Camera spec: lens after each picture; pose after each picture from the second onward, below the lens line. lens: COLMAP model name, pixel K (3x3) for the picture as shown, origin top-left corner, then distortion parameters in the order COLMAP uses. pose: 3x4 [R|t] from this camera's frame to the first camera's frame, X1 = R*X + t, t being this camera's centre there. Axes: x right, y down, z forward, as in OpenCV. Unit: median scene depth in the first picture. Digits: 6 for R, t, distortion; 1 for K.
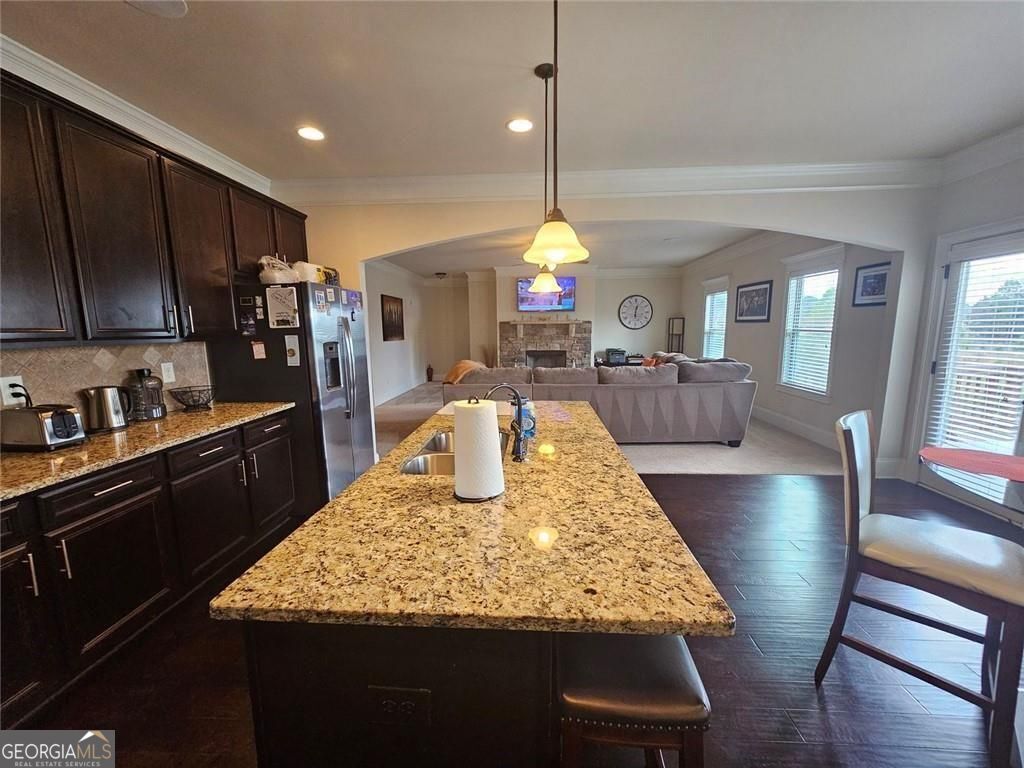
lens RADIAL K [[420.8, 0, 519.9], [0, 420.8, 387.8], [0, 0, 1]] dist [0.000410, 0.000088]
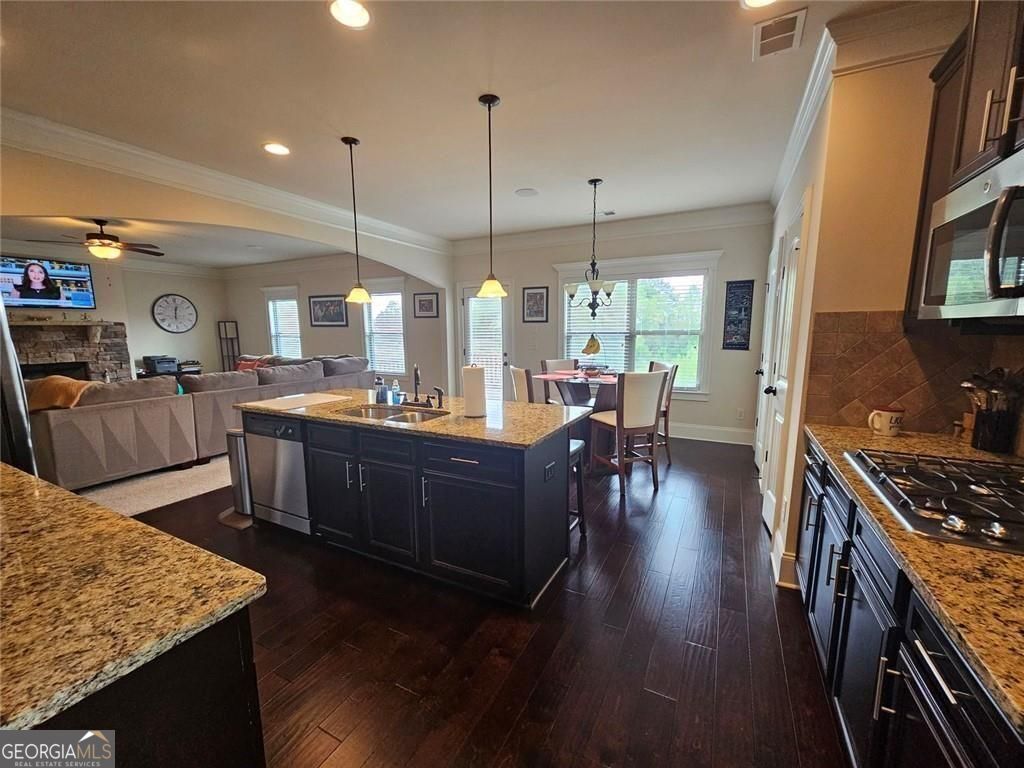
lens RADIAL K [[417.0, 0, 512.3], [0, 417.0, 387.3], [0, 0, 1]] dist [0.002363, 0.000263]
pose [[0.421041, -0.119391, 0.899150, -0.328977], [0.128382, 0.989164, 0.071226, 0.001556], [-0.897910, 0.085446, 0.431806, 0.003447]]
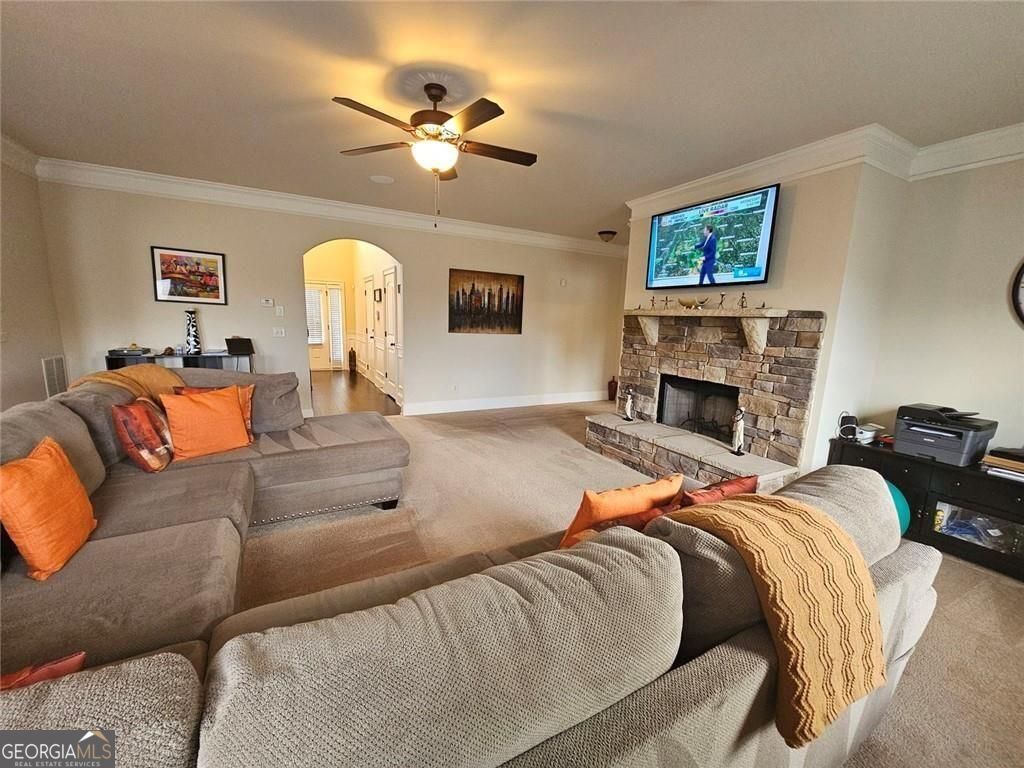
lens RADIAL K [[417.0, 0, 512.3], [0, 417.0, 387.3], [0, 0, 1]] dist [0.002363, 0.000263]
pose [[0.522407, 0.167820, -0.836019, 0.429842], [-0.168322, 0.981445, 0.091833, -0.118035], [0.835918, 0.092746, 0.540961, 0.821209]]
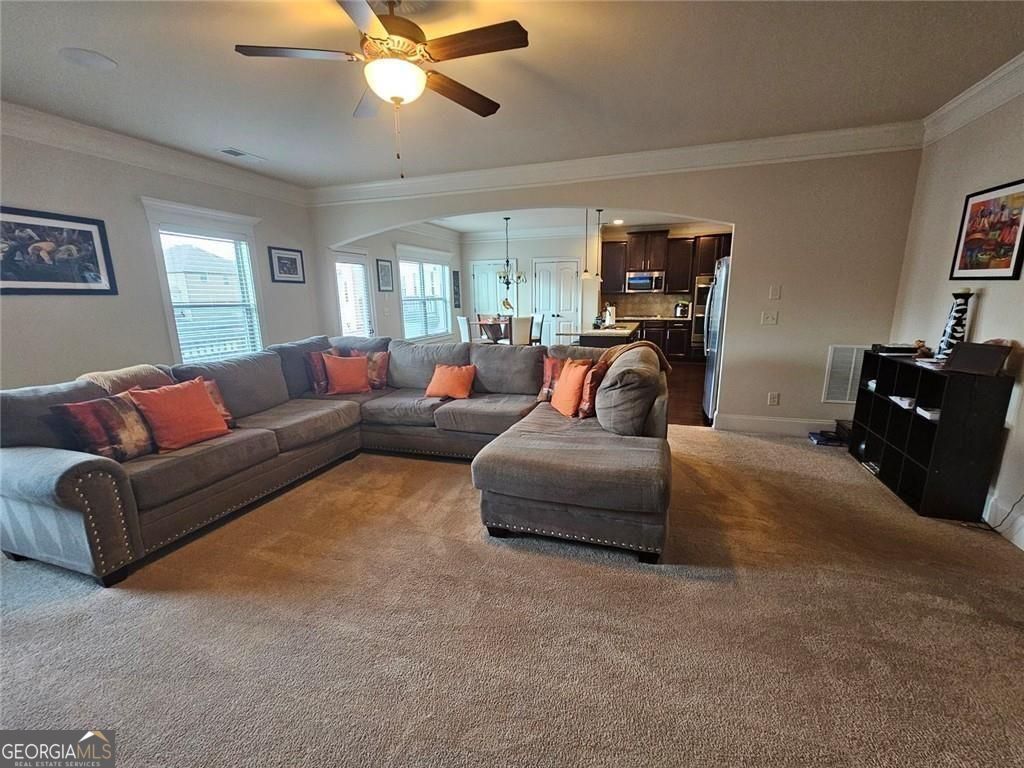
lens RADIAL K [[419.3, 0, 511.1], [0, 419.3, 390.6], [0, 0, 1]] dist [0.000560, 0.000106]
pose [[-0.954831, -0.044374, 0.293818, -0.098195], [0.063613, 0.935340, 0.347985, -0.175551], [-0.290261, 0.350957, -0.890268, 1.238344]]
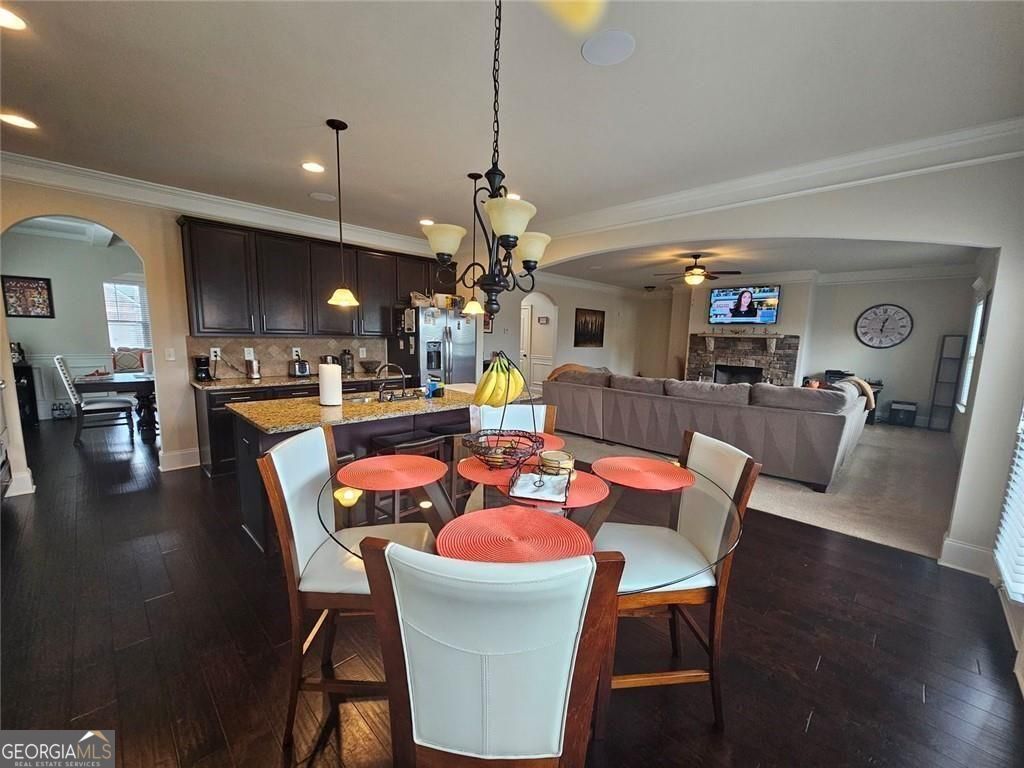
lens RADIAL K [[417.0, 0, 512.3], [0, 417.0, 387.3], [0, 0, 1]] dist [0.002363, 0.000263]
pose [[0.750709, 0.111933, -0.651081, 0.389669], [-0.125636, 0.991745, 0.025640, -0.004877], [0.648577, 0.062551, 0.758575, -0.018050]]
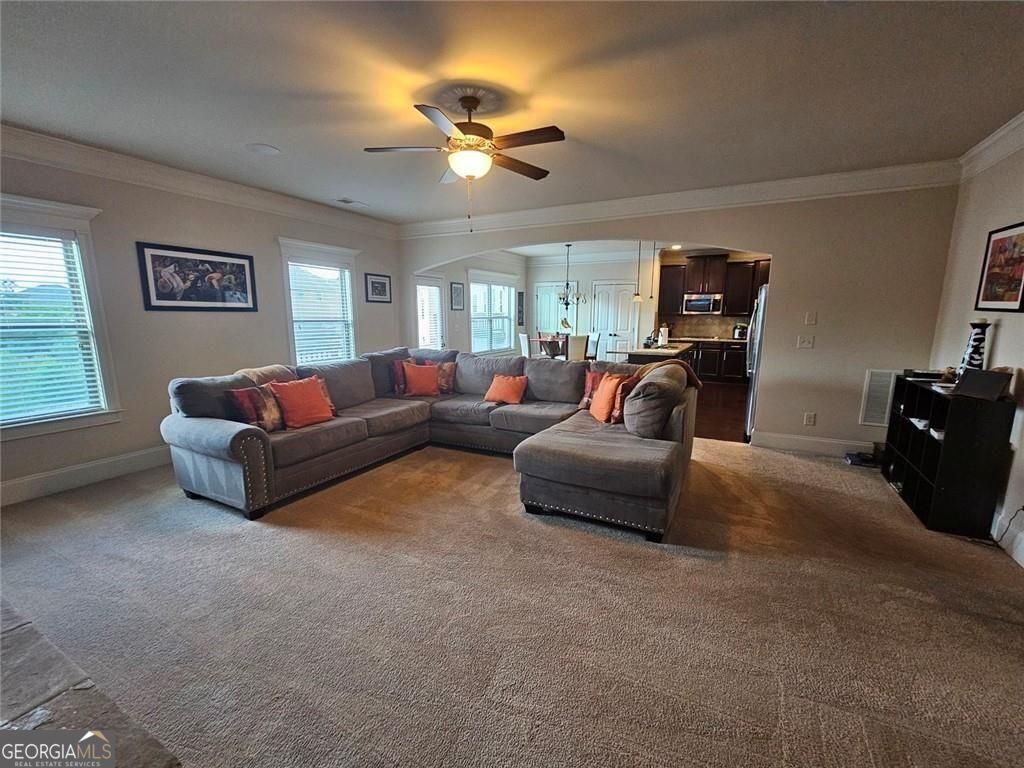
lens RADIAL K [[417.0, 0, 512.3], [0, 417.0, 387.3], [0, 0, 1]] dist [0.002363, 0.000263]
pose [[-0.897277, -0.069521, 0.435959, -0.147495], [0.068884, 0.953379, 0.293807, -0.190057], [-0.436060, 0.293657, -0.850657, 1.305705]]
